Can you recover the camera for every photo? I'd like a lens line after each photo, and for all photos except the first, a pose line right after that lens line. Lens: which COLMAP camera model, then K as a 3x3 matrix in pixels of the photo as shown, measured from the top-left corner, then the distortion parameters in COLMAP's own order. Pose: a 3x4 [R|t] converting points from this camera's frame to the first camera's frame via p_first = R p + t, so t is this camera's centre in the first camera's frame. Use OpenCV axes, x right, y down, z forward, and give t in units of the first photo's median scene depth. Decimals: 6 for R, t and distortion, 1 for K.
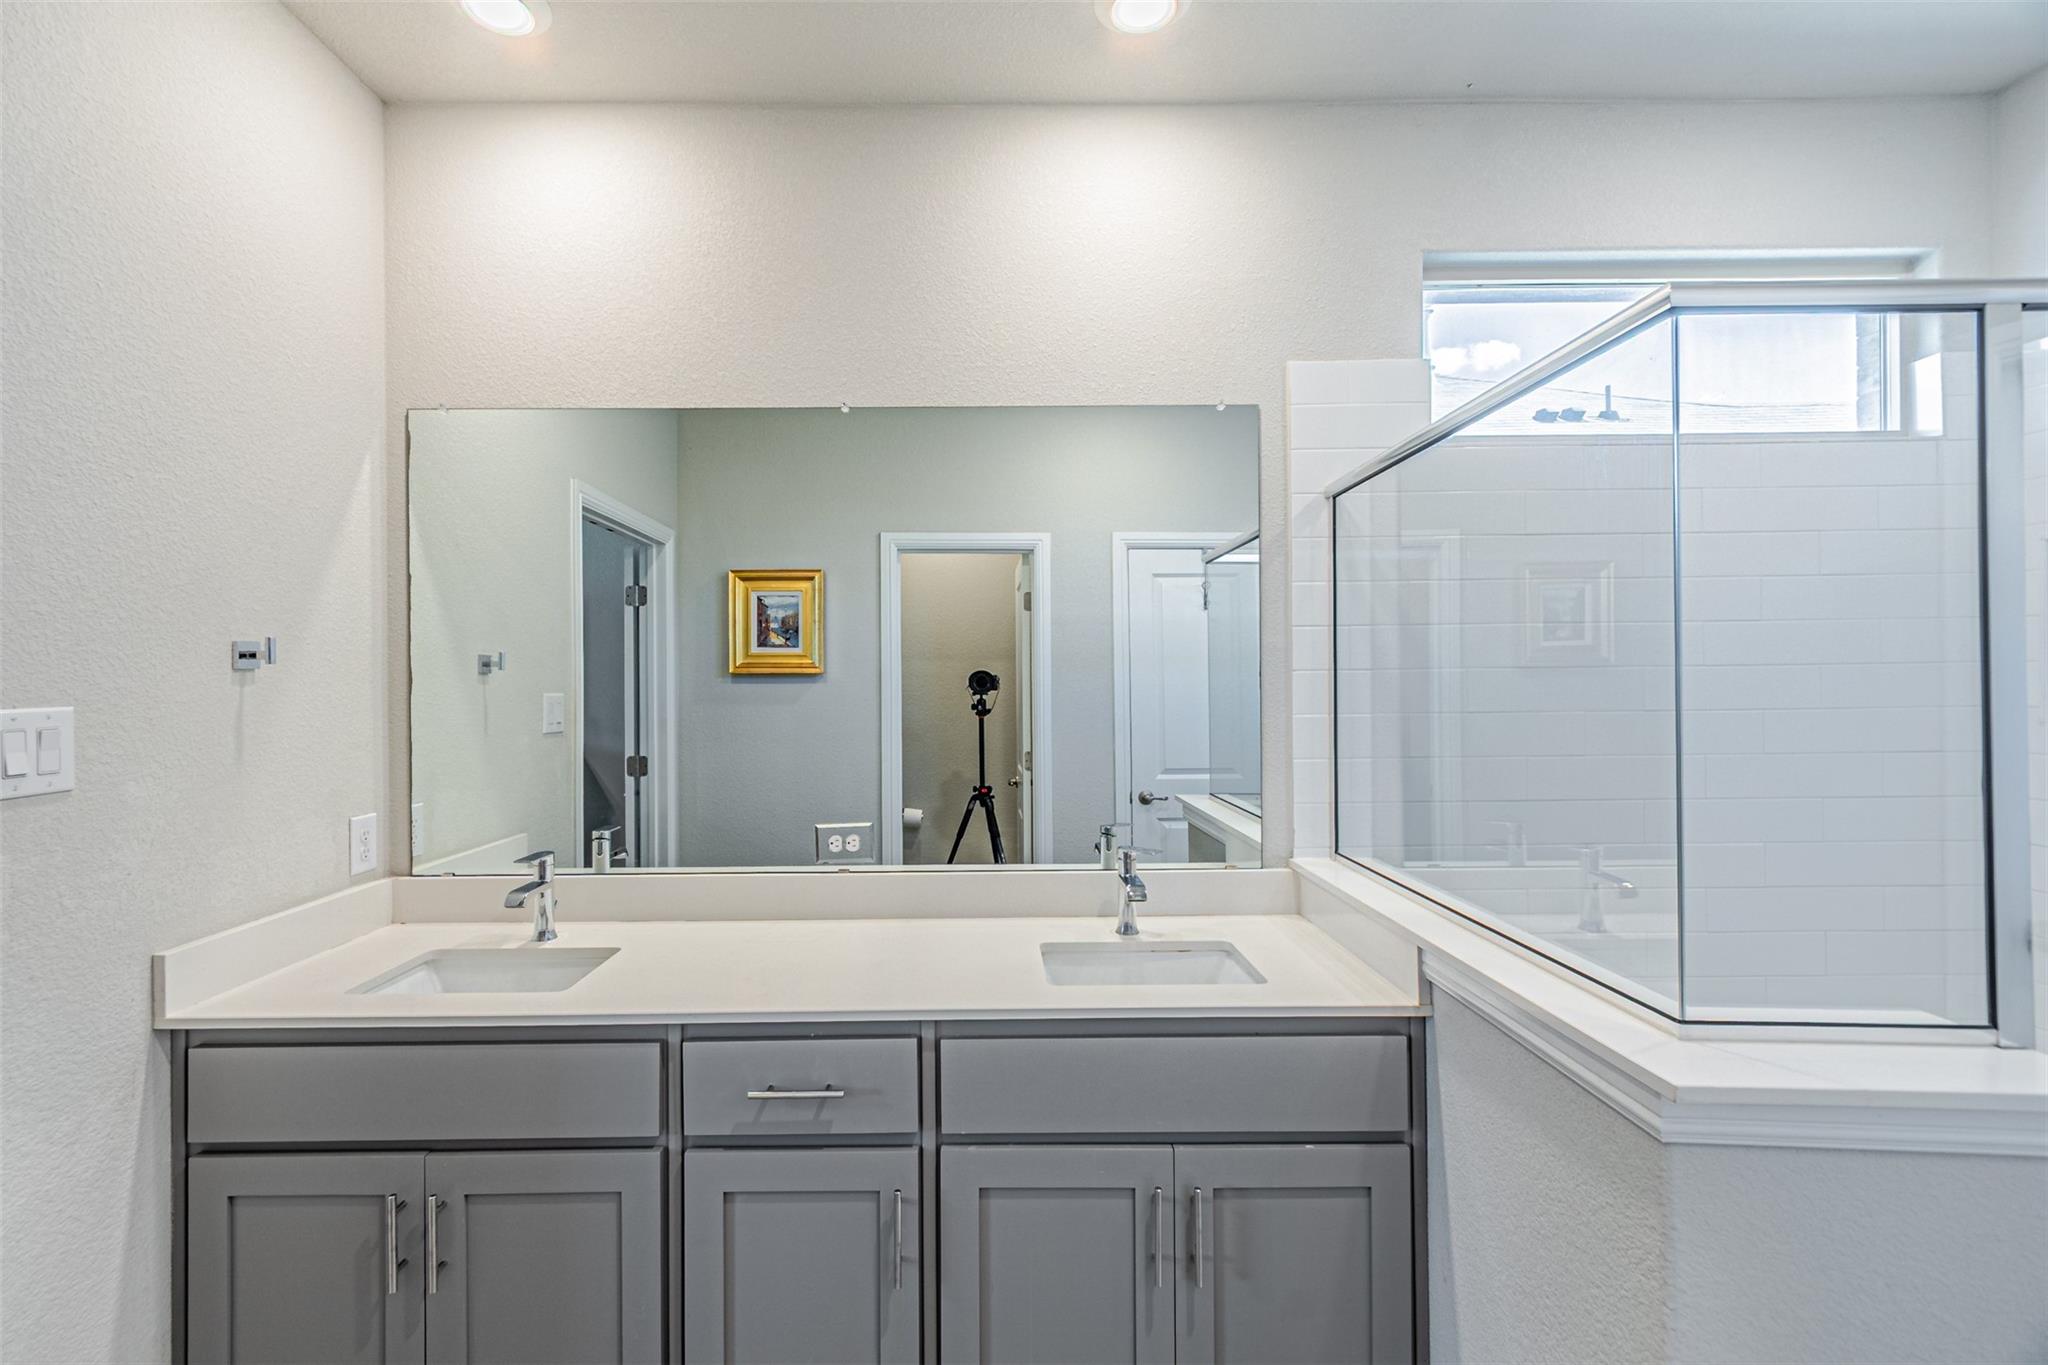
lens RADIAL K [[890.0, 0, 1024.0], [0, 890.0, 682.5], [0, 0, 1]] dist [0.002122, 0.000541]
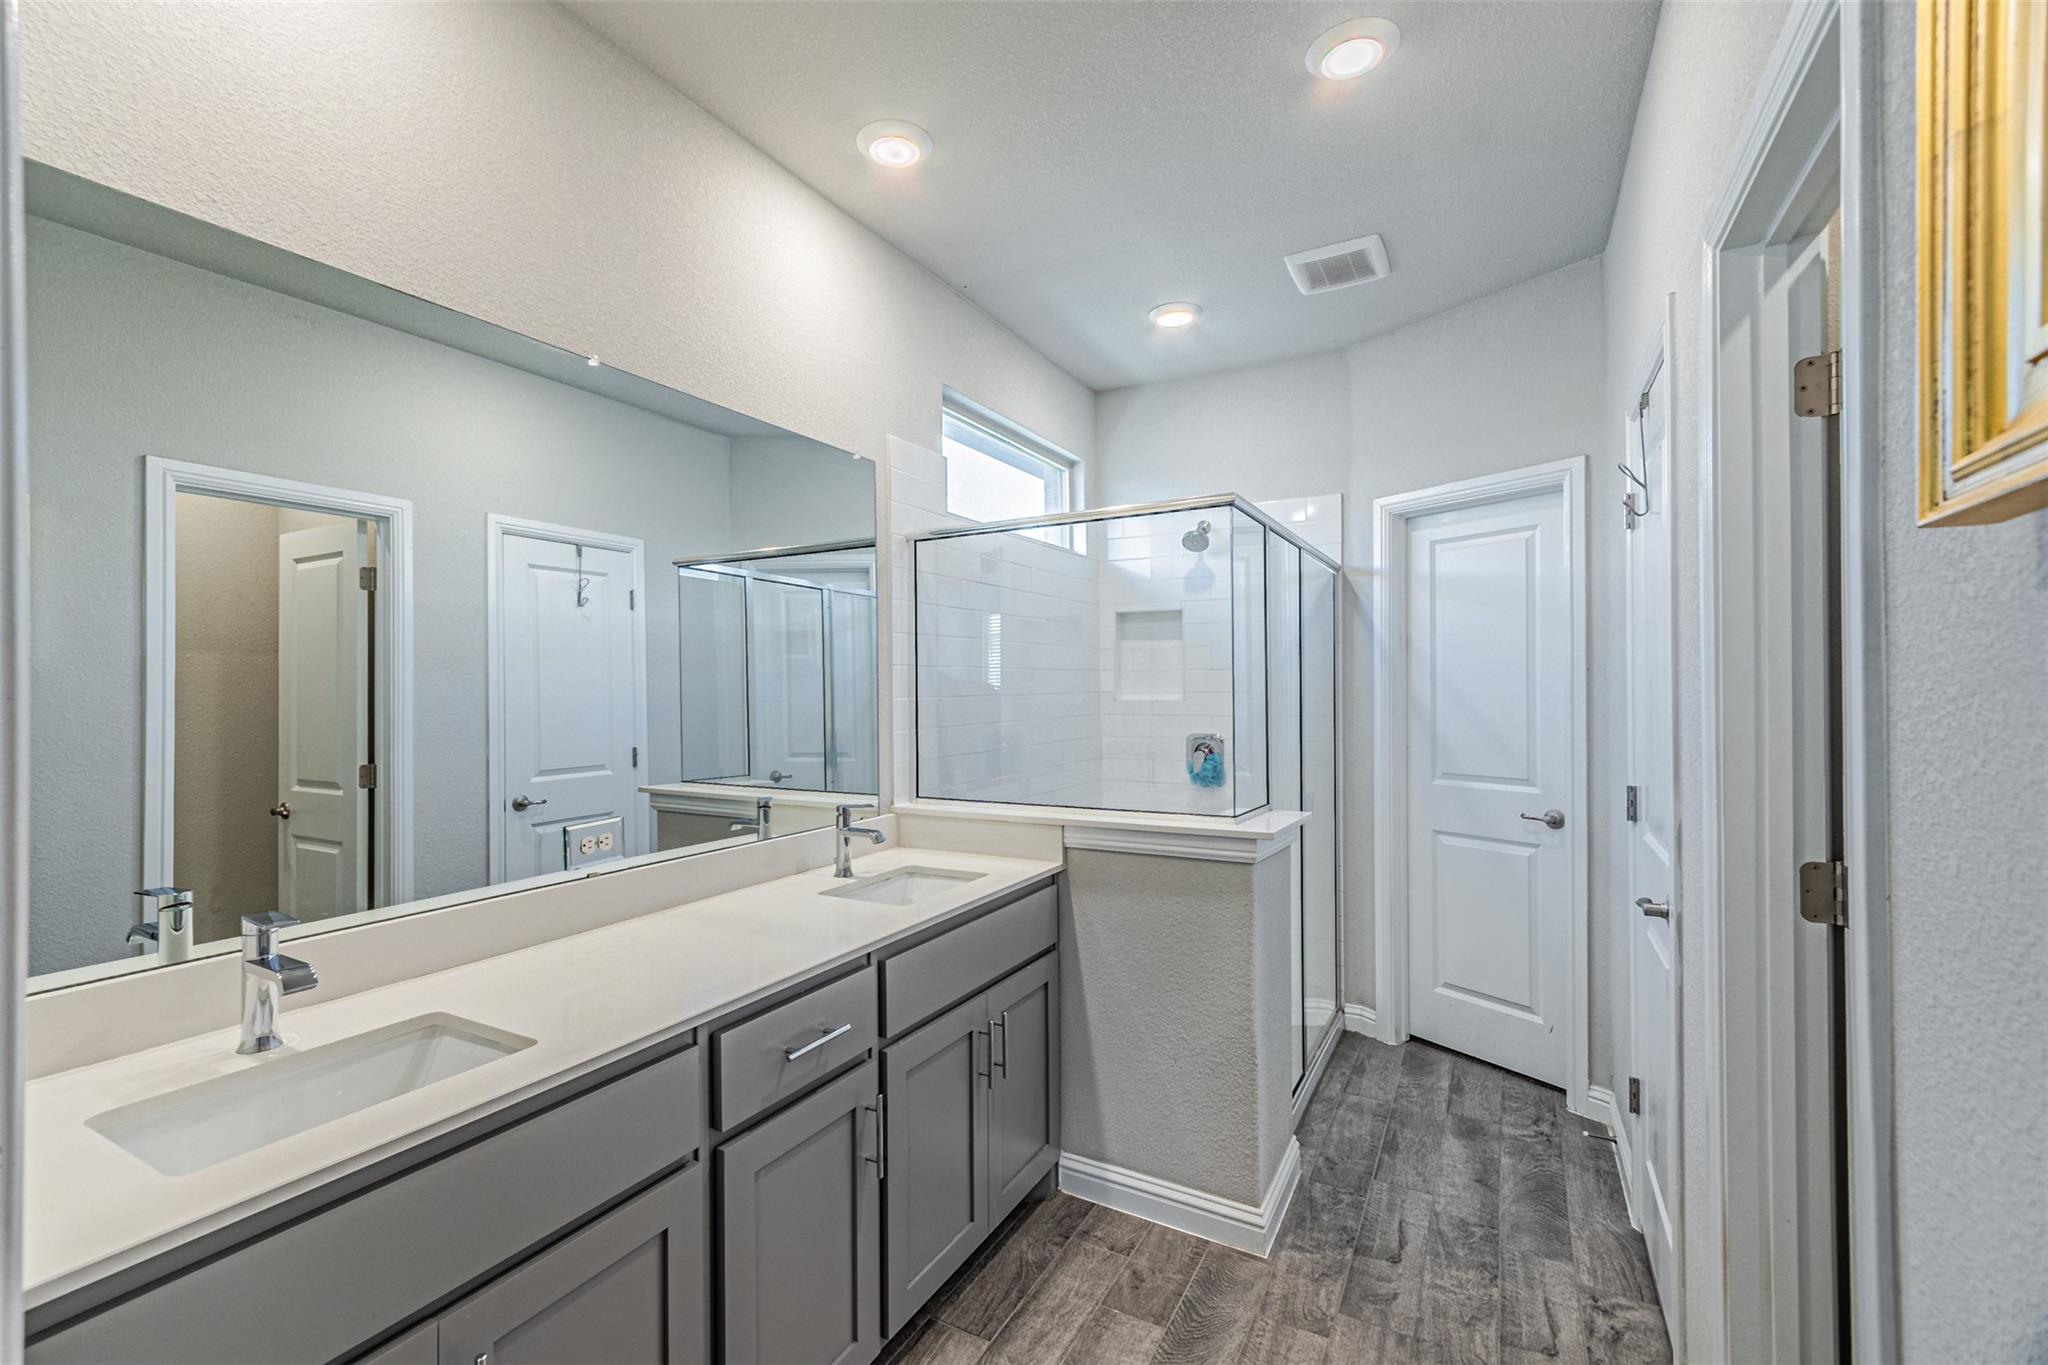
lens RADIAL K [[857.2, 0, 1024.0], [0, 857.2, 682.5], [0, 0, 1]] dist [0.000177, -0.000045]
pose [[0.499069, 0.007381, 0.866531, -0.724291], [0.003095, 0.999942, -0.010299, 0.026601], [-0.866557, 0.007822, 0.499017, 0.184725]]
